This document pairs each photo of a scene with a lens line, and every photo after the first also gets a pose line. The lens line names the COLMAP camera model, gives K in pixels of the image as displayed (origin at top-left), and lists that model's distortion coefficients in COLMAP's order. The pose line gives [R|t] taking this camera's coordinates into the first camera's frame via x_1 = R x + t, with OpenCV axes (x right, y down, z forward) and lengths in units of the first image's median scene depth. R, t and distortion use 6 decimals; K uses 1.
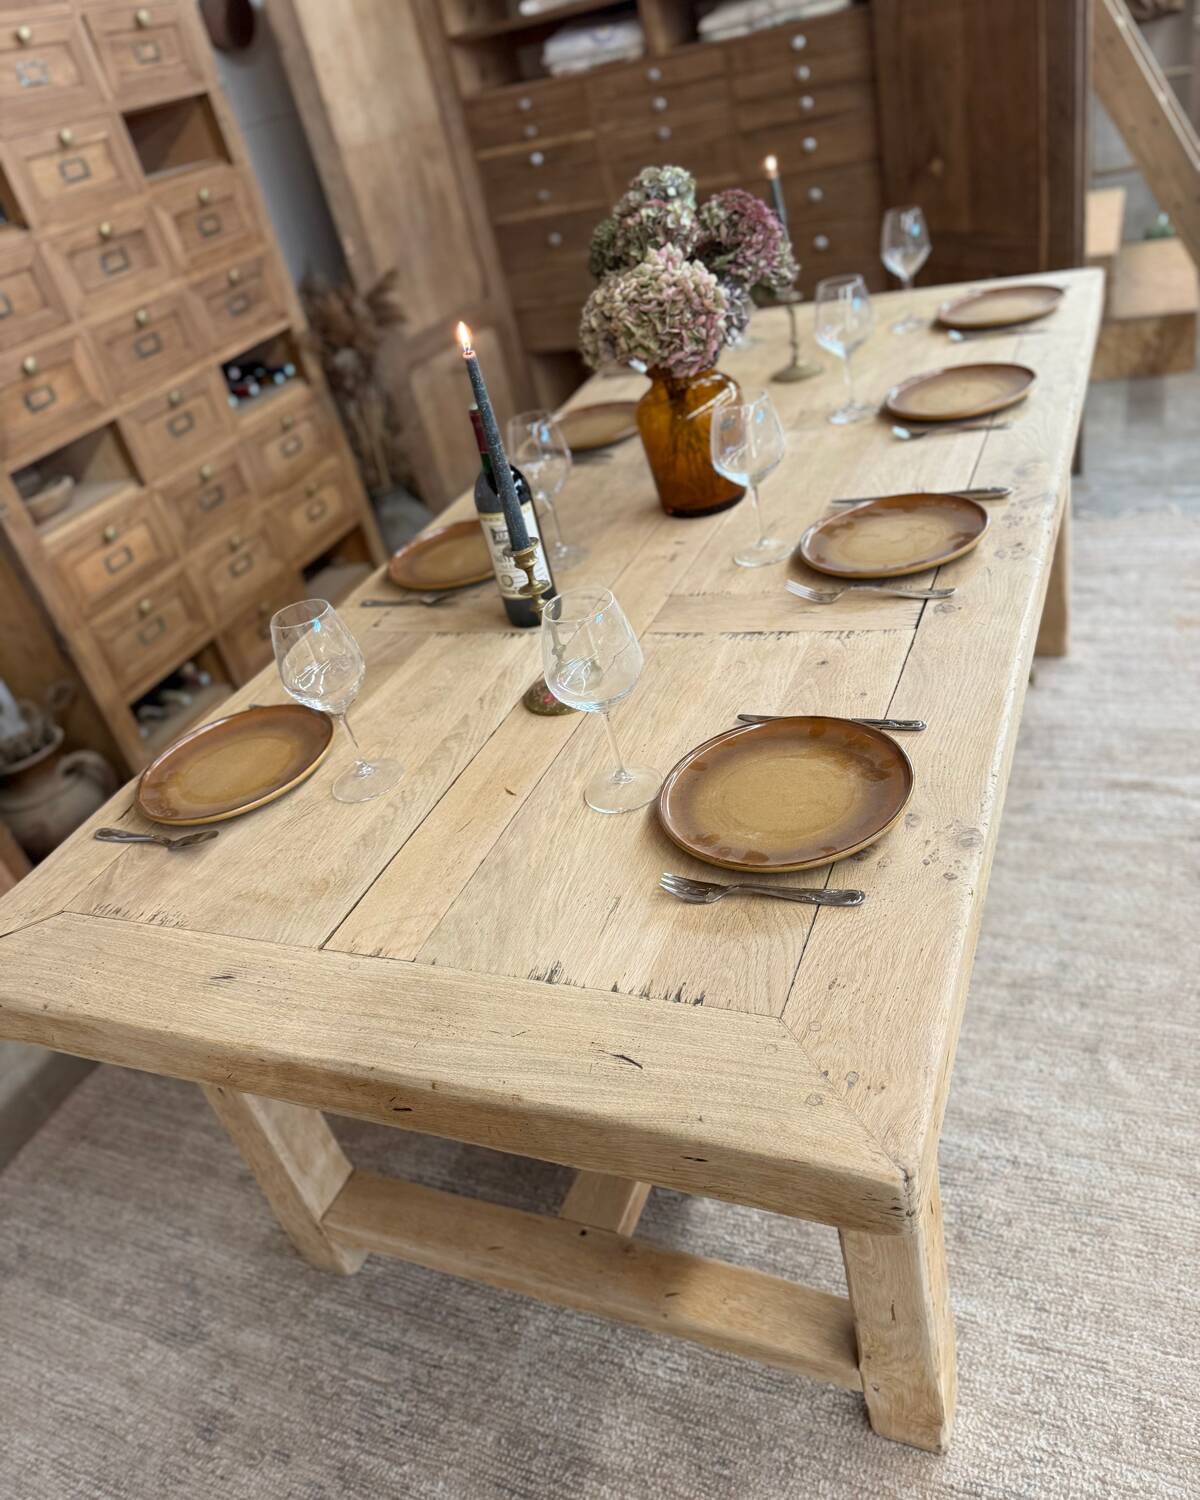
lens RADIAL K [[1137.7, 0, 609.0], [0, 1137.7, 740.9], [0, 0, 1]] dist [0.027678, -0.042097]
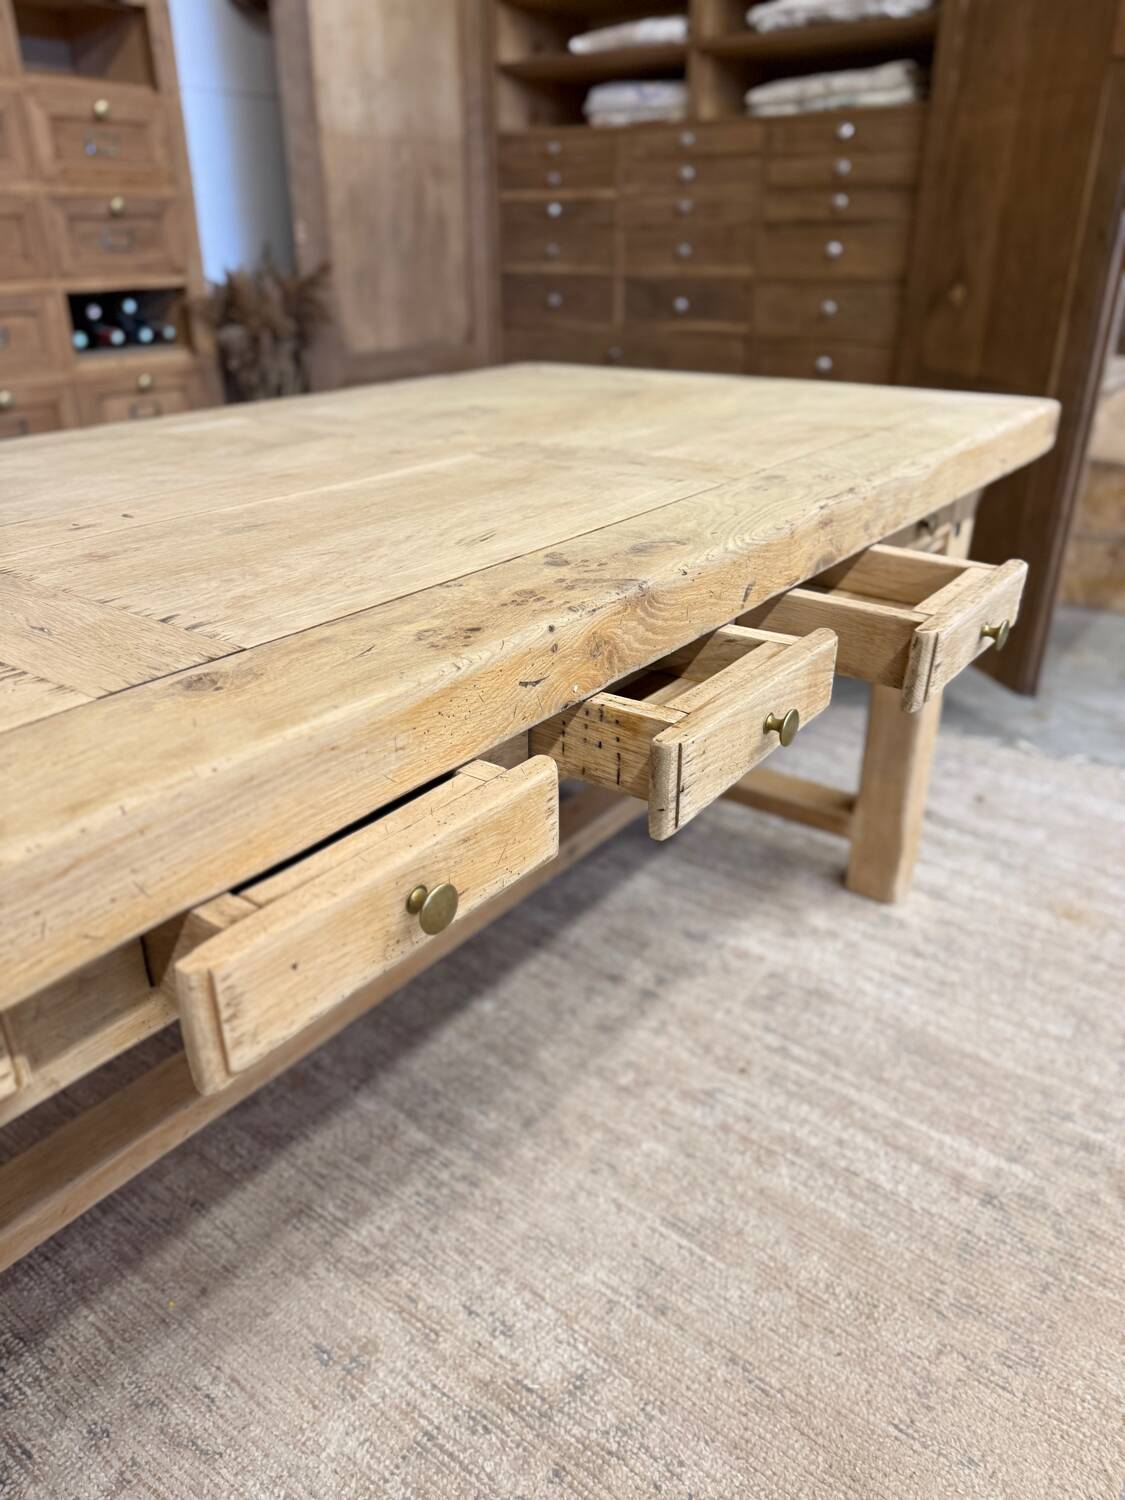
lens RADIAL K [[1068.3, 0, 558.1], [0, 1068.3, 753.3], [0, 0, 1]] dist [0.019657, -0.026585]
pose [[0.946888, 0.292490, -0.133614, 0.276900], [-0.303654, 0.950042, -0.072210, -0.055290], [0.105818, 0.108947, 0.988399, 0.308441]]
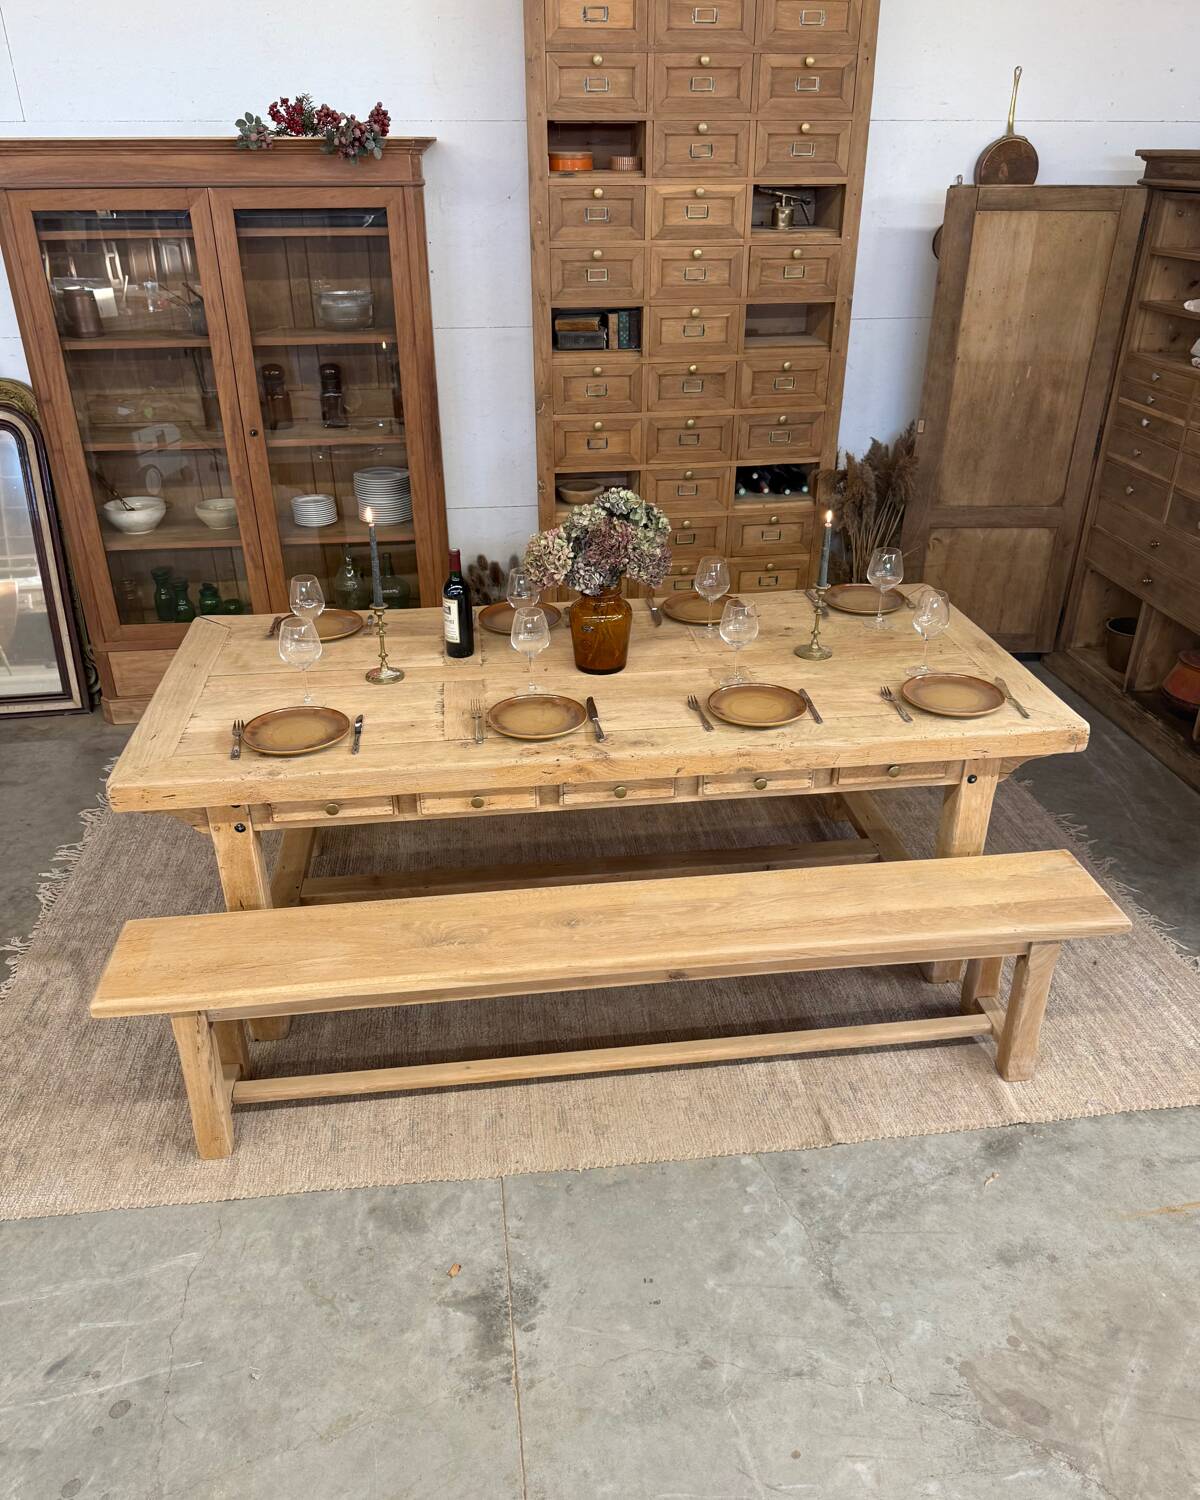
lens RADIAL K [[1137.7, 0, 595.9], [0, 1137.7, 751.9], [0, 0, 1]] dist [0.027678, -0.042097]
pose [[0.478161, 0.584138, -0.655854, 0.920780], [-0.554973, 0.779735, 0.289860, -0.434216], [0.680711, 0.225382, 0.697020, -0.111102]]
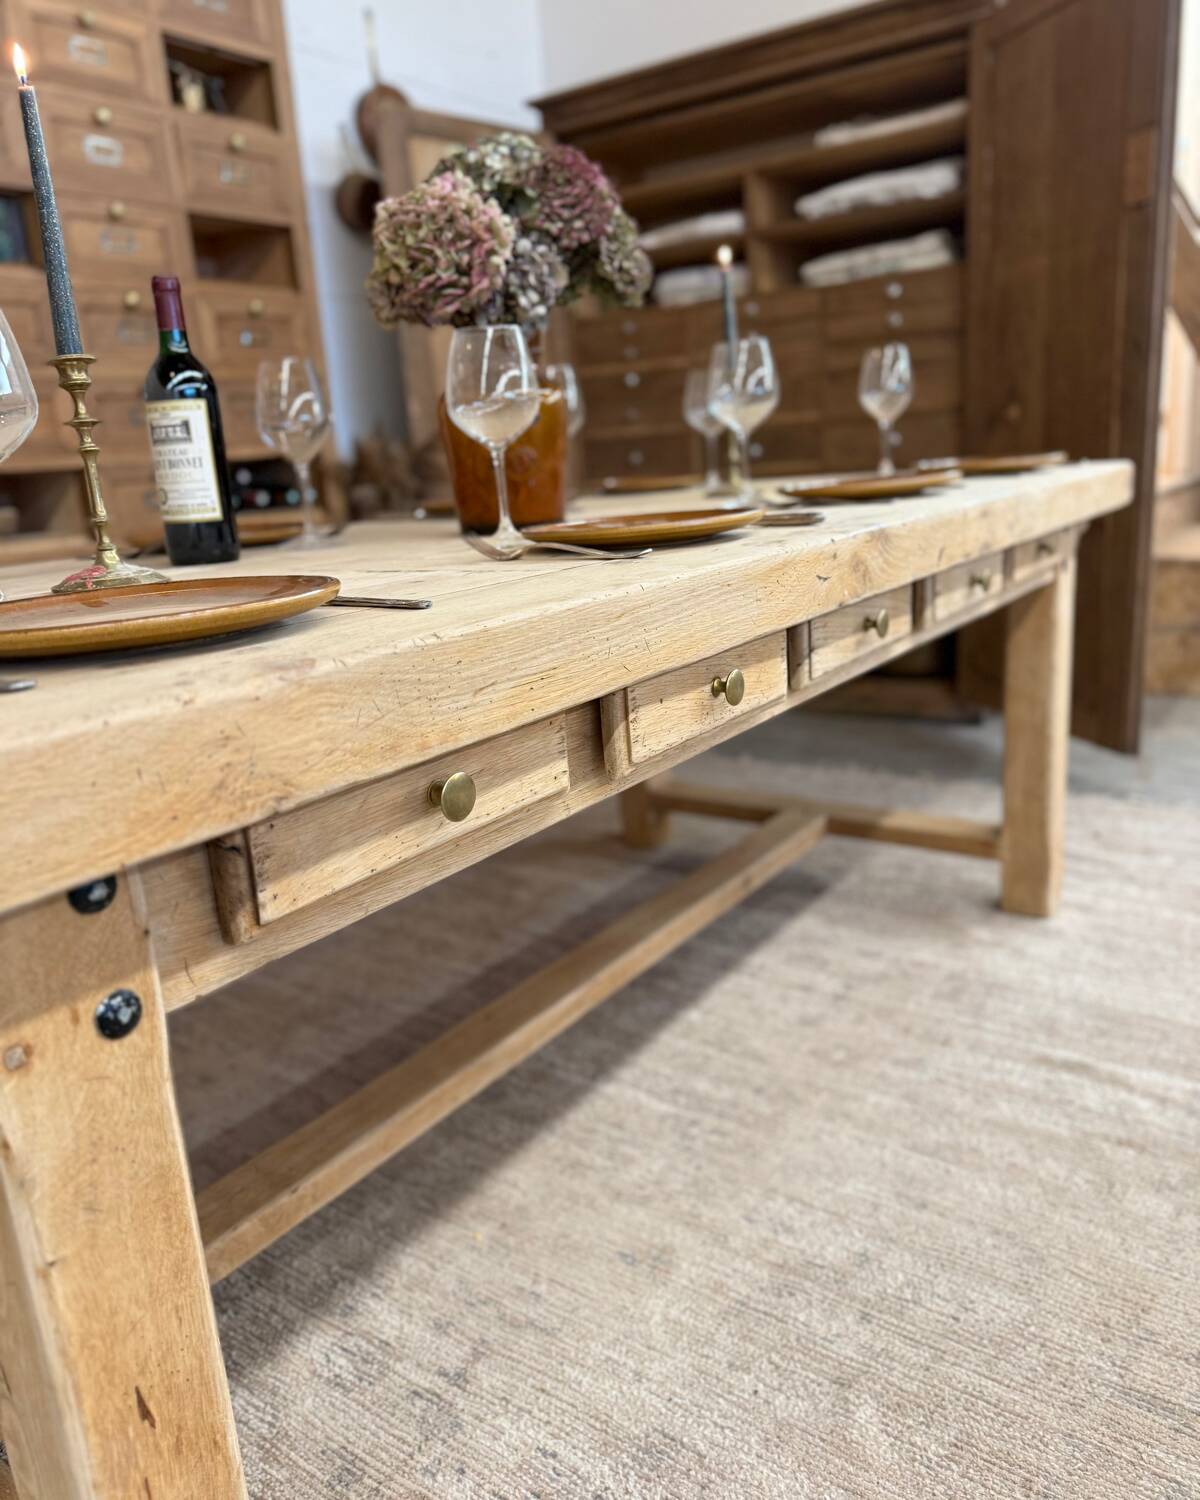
lens RADIAL K [[1137.7, 0, 606.7], [0, 1137.7, 751.8], [0, 0, 1]] dist [0.027678, -0.042097]
pose [[0.965261, 0.197337, -0.171257, 0.233644], [-0.236760, 0.937831, -0.253807, 0.093989], [0.110525, 0.285537, 0.951973, 0.199217]]
